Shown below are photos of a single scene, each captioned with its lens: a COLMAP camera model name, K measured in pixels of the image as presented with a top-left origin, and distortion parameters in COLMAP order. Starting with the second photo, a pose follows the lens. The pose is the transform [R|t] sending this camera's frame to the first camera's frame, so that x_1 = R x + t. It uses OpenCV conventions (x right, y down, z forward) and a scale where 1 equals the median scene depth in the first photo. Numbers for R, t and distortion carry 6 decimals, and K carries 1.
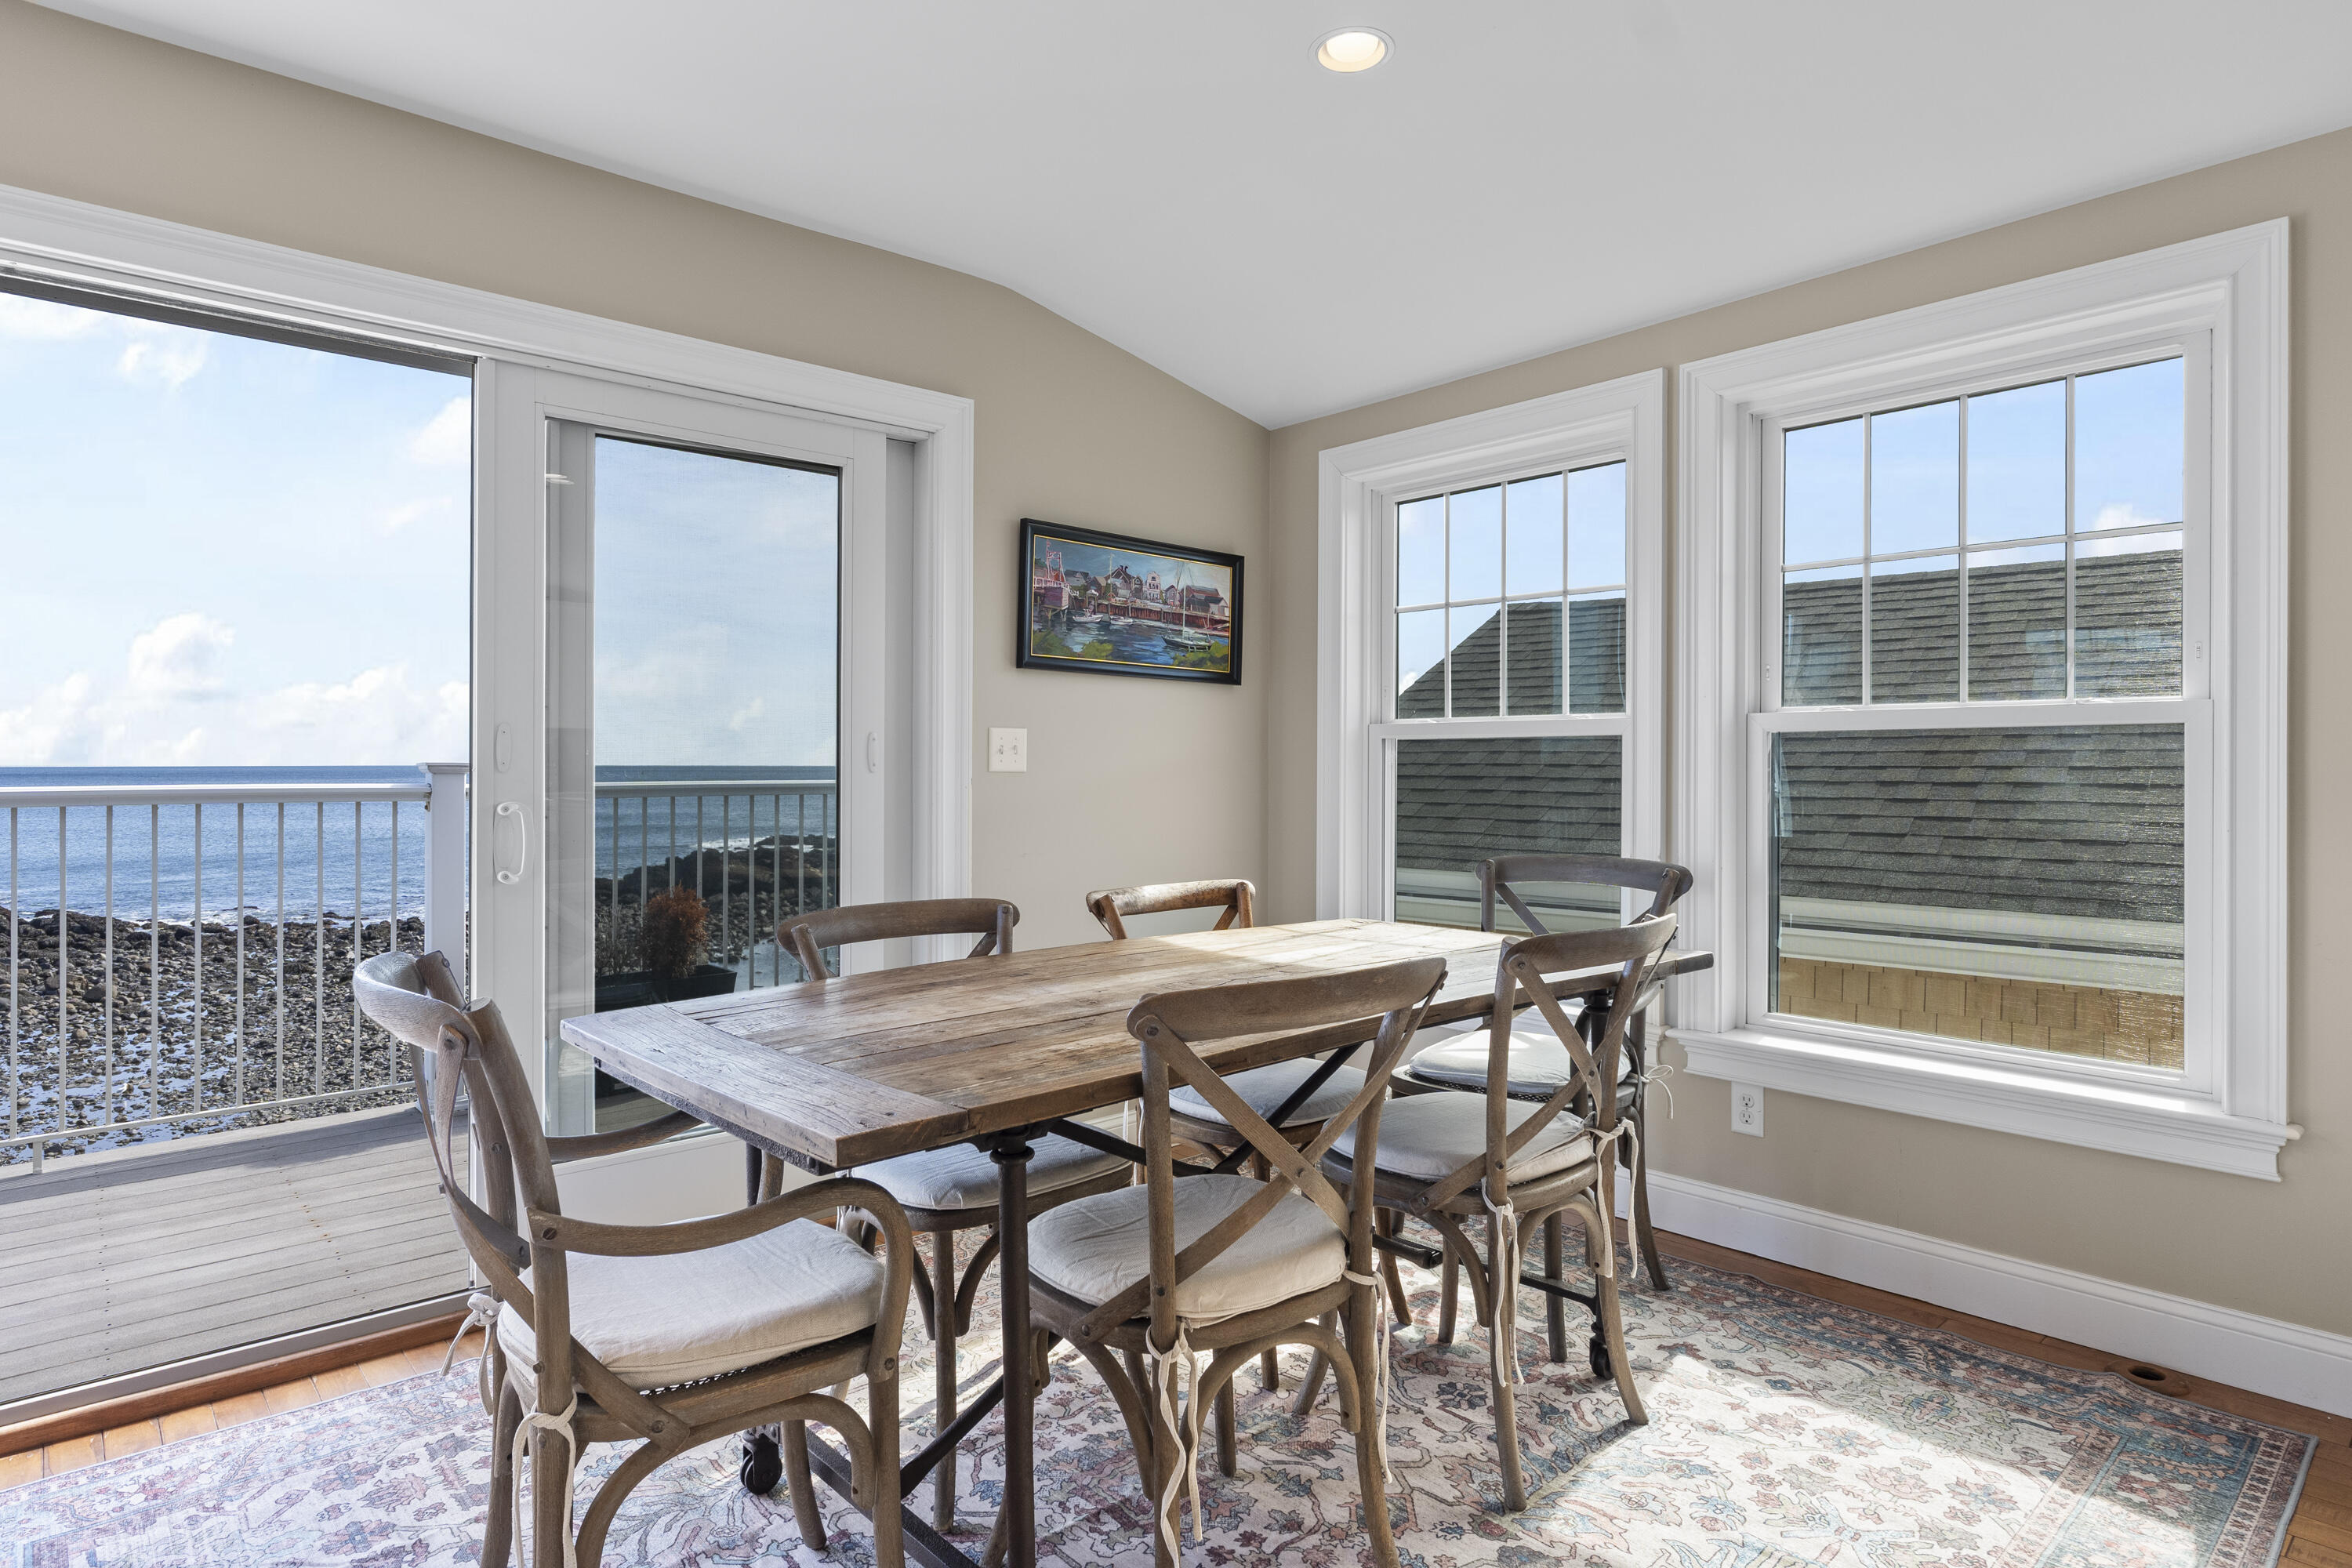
lens RADIAL K [[1264.0, 0, 1174.1], [0, 1264.0, 775.6], [0, 0, 1]] dist [-0.001329, -0.001370]
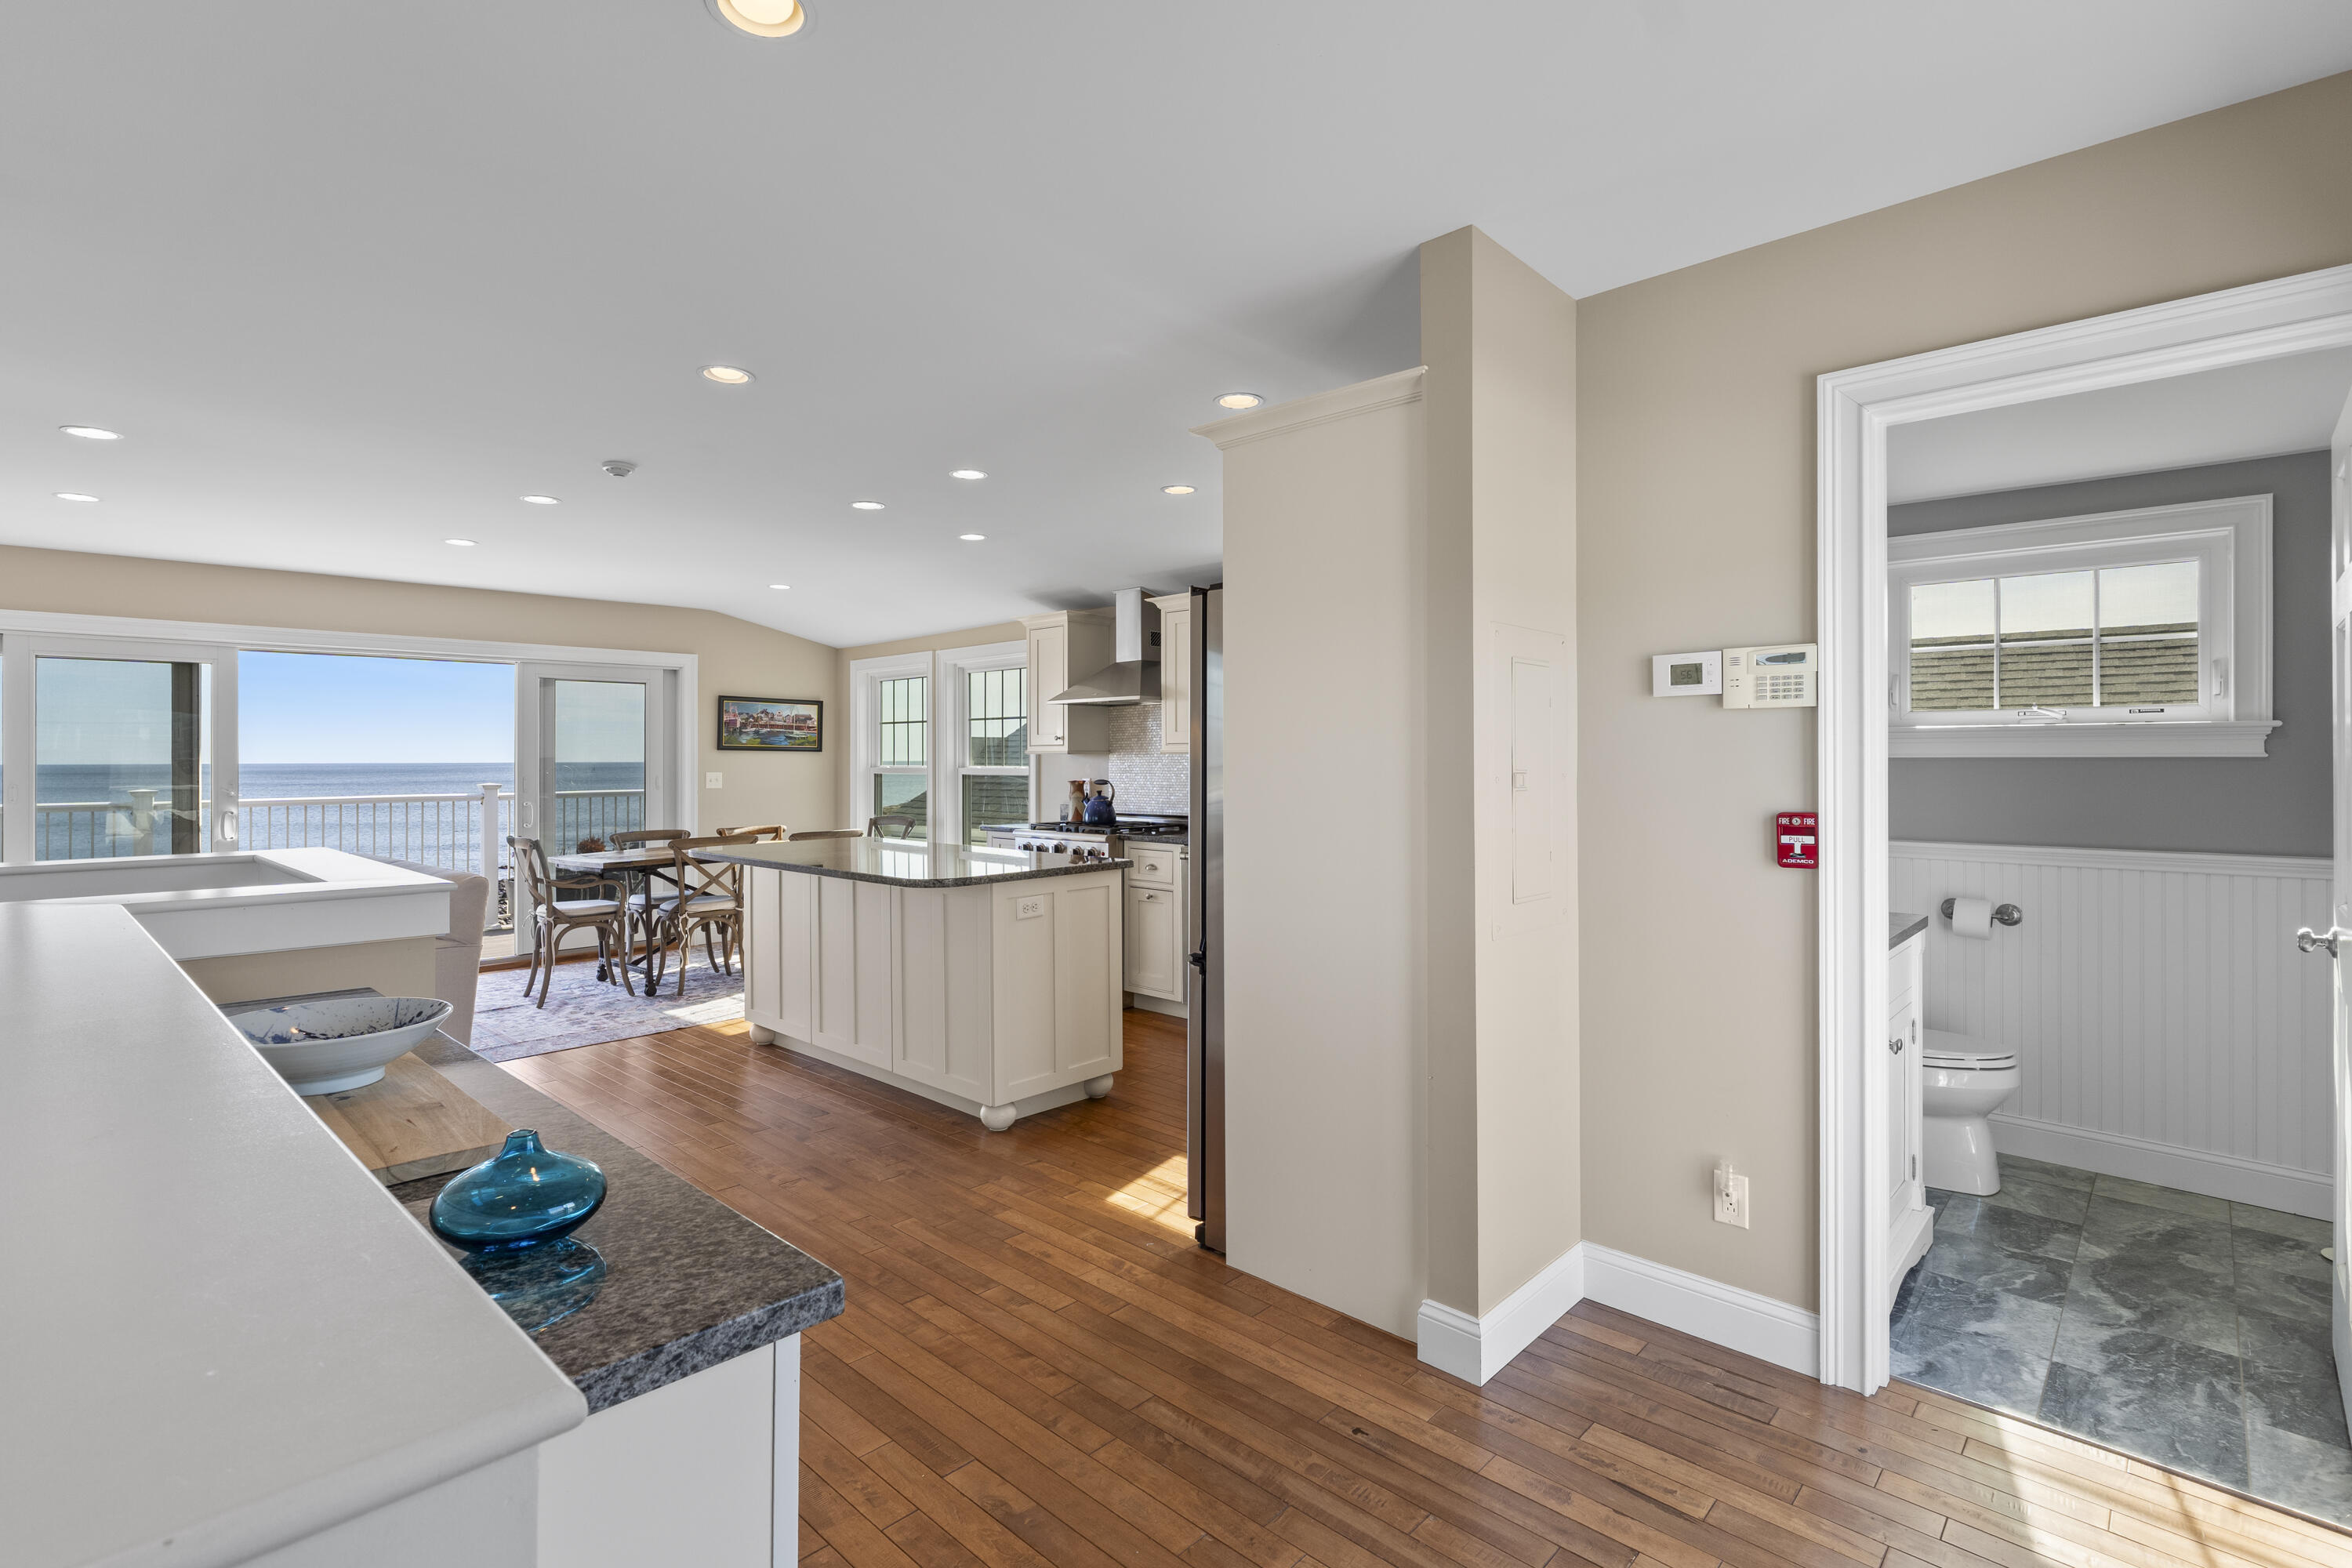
lens RADIAL K [[1080.2, 0, 1178.5], [0, 1080.2, 765.5], [0, 0, 1]] dist [-0.015231, -0.000358]
pose [[0.995253, -0.005085, 0.097189, 0.850514], [0.004980, 0.999987, 0.001322, -0.066750], [-0.097194, -0.000832, 0.995265, -1.872479]]
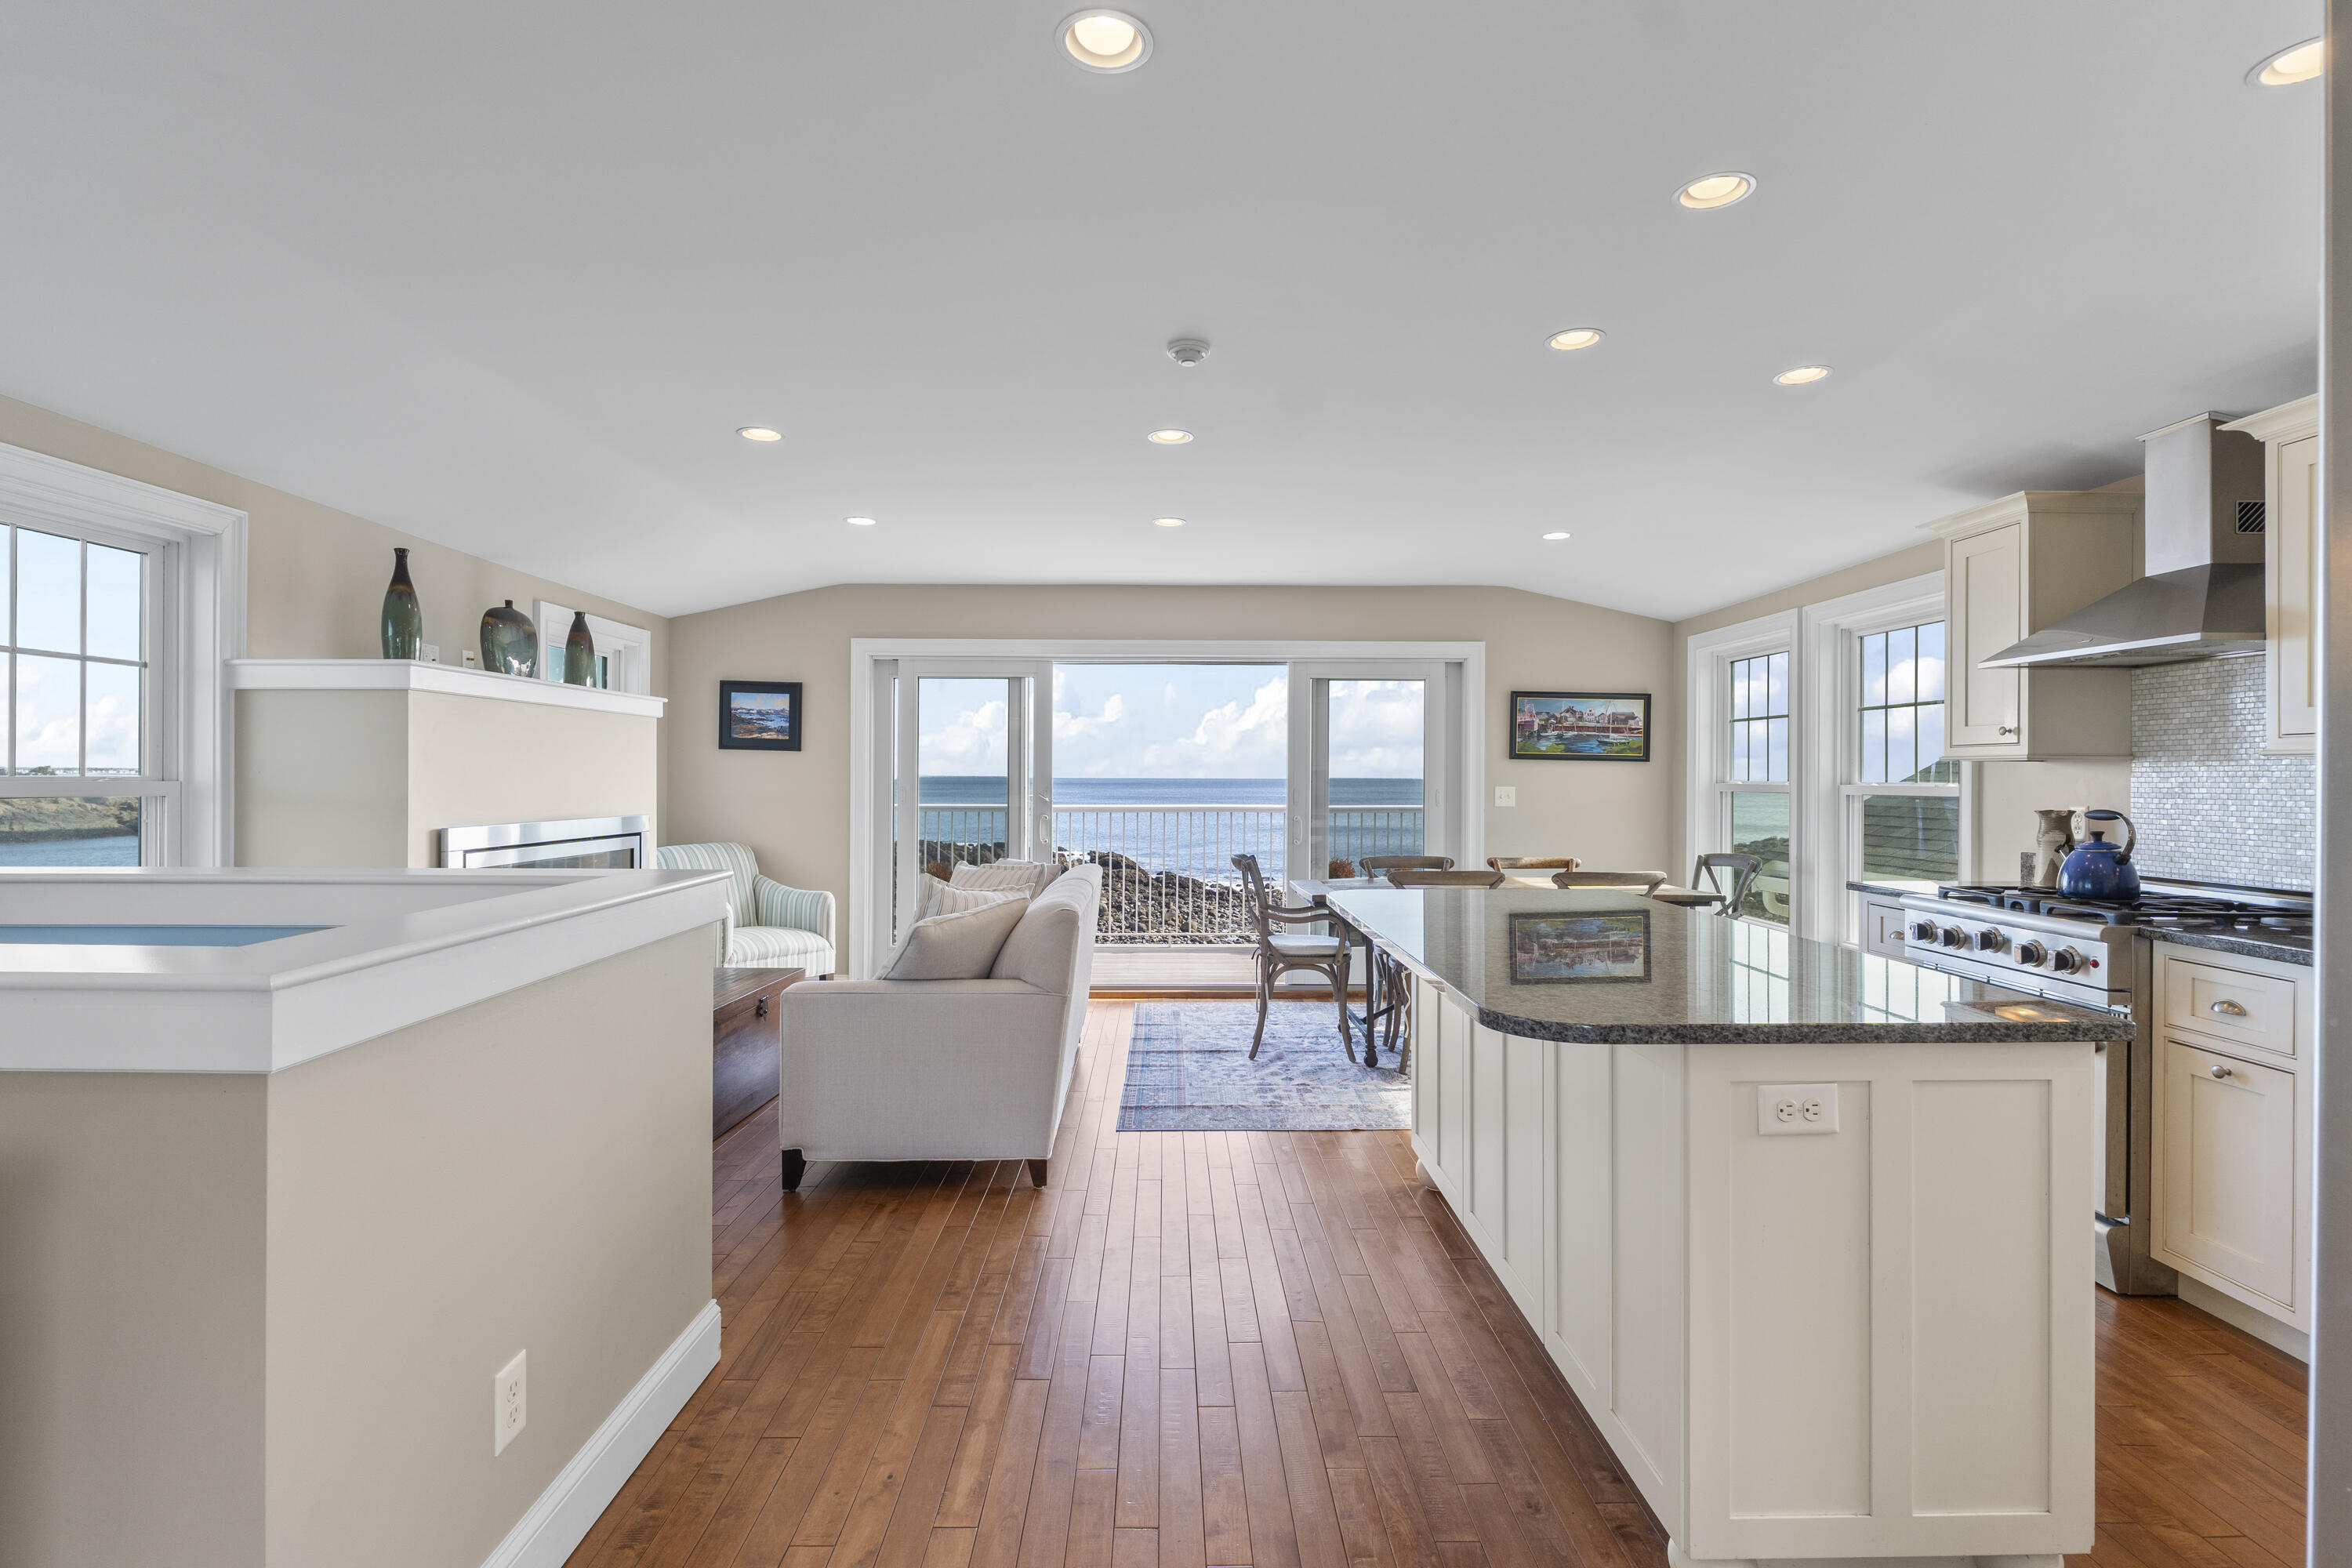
lens RADIAL K [[1115.2, 0, 1178.2], [0, 1115.2, 771.3], [0, 0, 1]] dist [-0.011792, -0.001872]
pose [[0.755116, -0.000355, -0.655591, 0.939156], [-0.007453, 0.999931, -0.009126, -0.056986], [0.655549, 0.011777, 0.755061, -1.100992]]
